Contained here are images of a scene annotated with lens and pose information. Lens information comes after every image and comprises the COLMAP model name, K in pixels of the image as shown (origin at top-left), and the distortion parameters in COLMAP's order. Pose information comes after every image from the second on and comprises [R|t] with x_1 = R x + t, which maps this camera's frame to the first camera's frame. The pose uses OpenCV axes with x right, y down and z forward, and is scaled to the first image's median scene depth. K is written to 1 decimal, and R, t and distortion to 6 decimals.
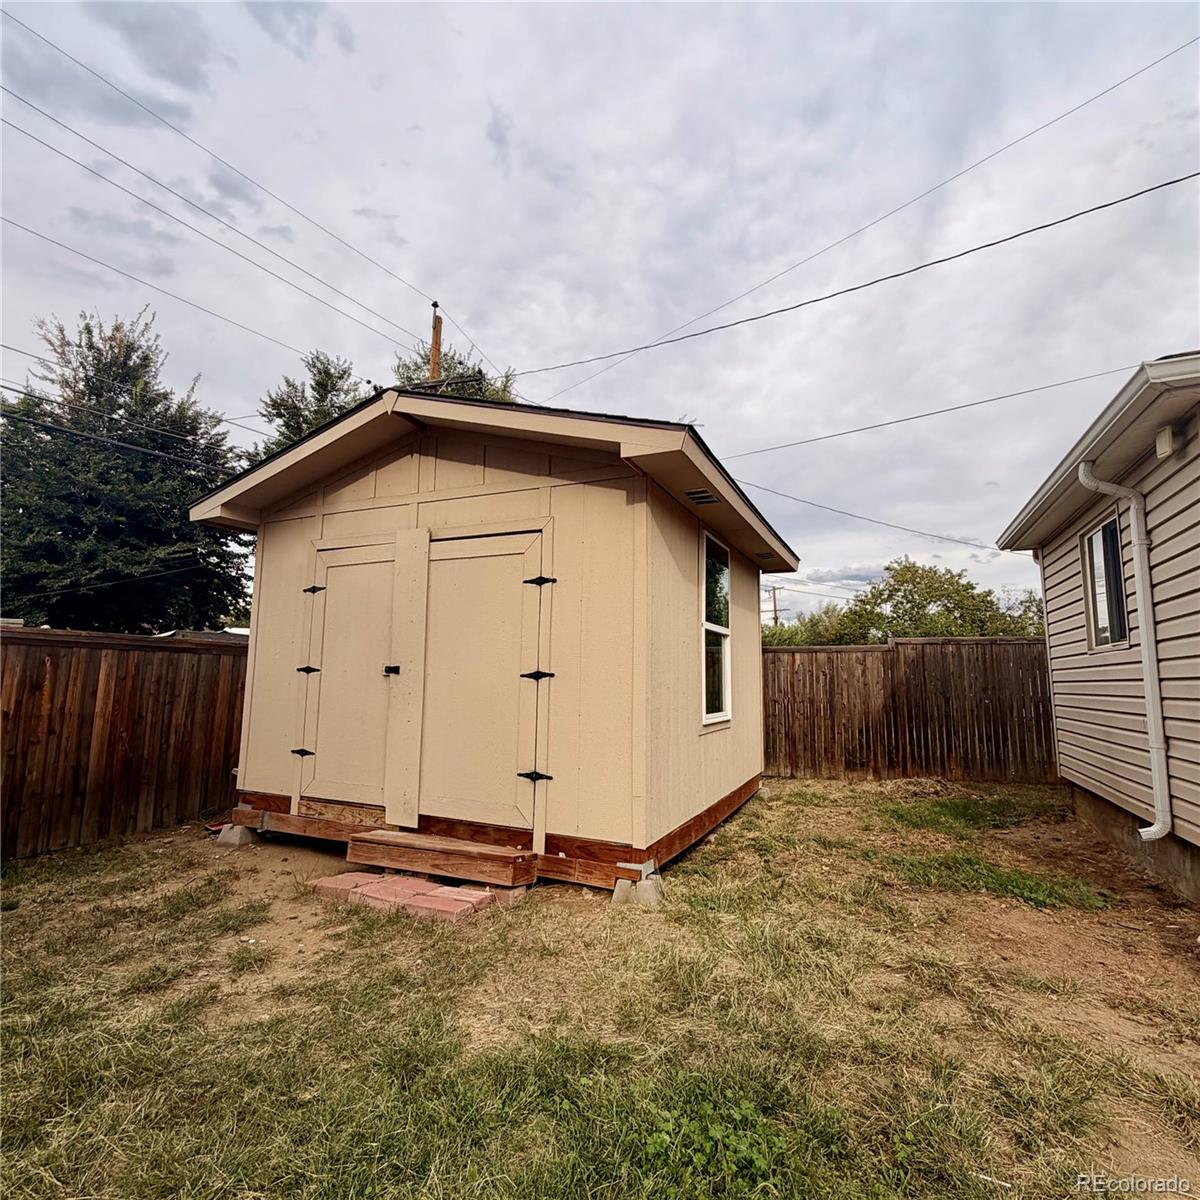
lens RADIAL K [[639.4, 0, 601.0], [0, 639.4, 595.6], [0, 0, 1]] dist [0.004971, -0.001651]
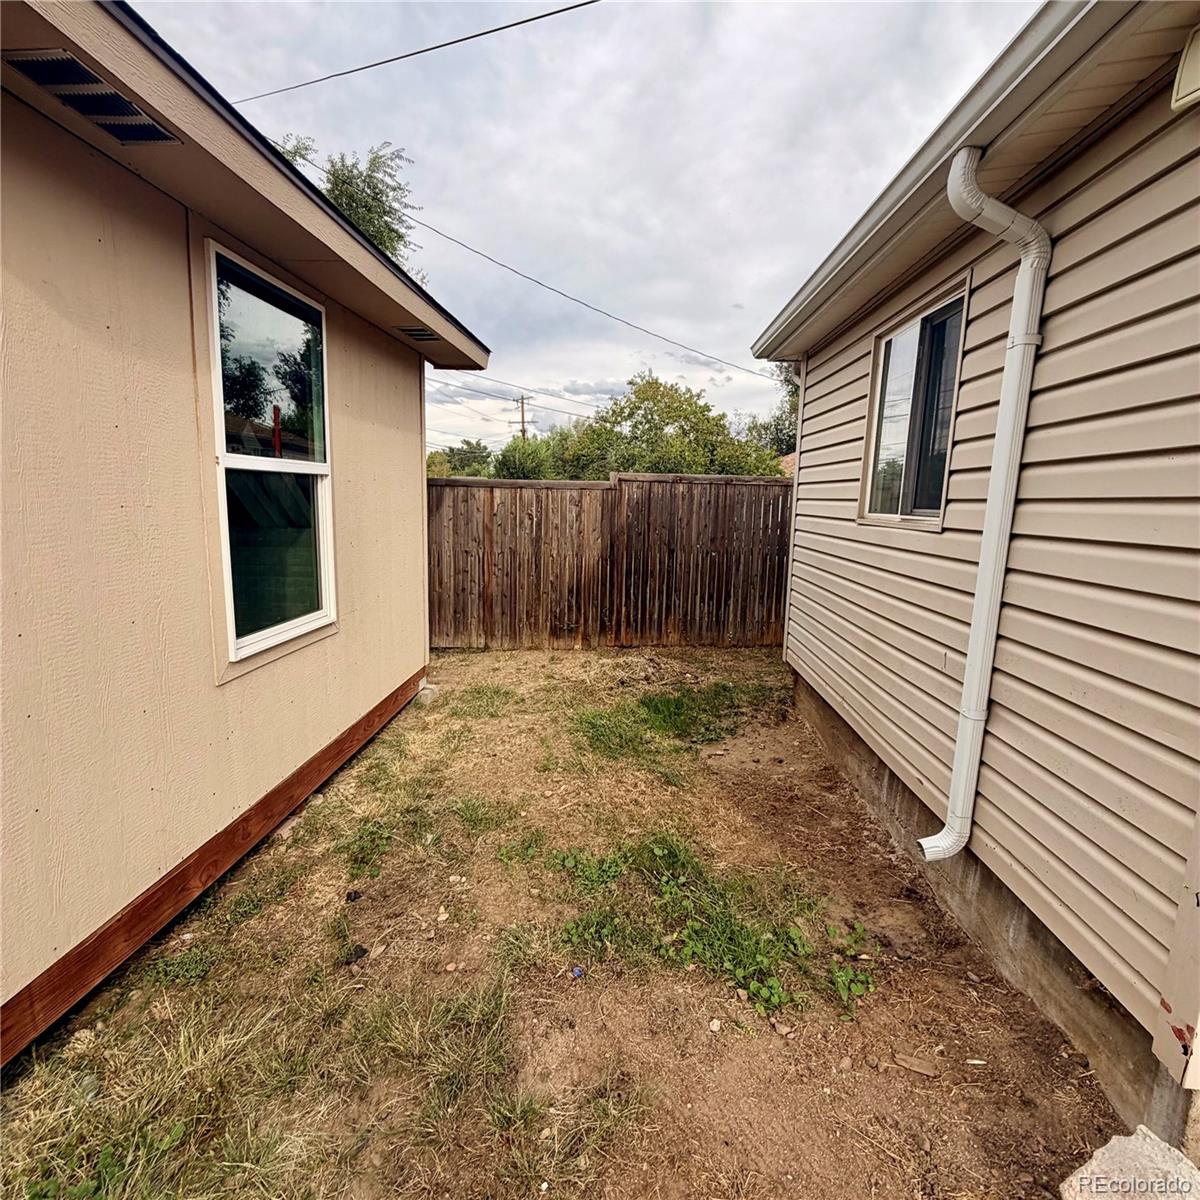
lens RADIAL K [[639.4, 0, 600.4], [0, 639.4, 593.2], [0, 0, 1]] dist [0.004971, -0.001651]
pose [[0.931217, -0.042801, 0.361944, 0.158345], [-0.062591, 0.959546, 0.274505, -0.004162], [-0.359051, -0.278278, 0.890867, 0.290534]]
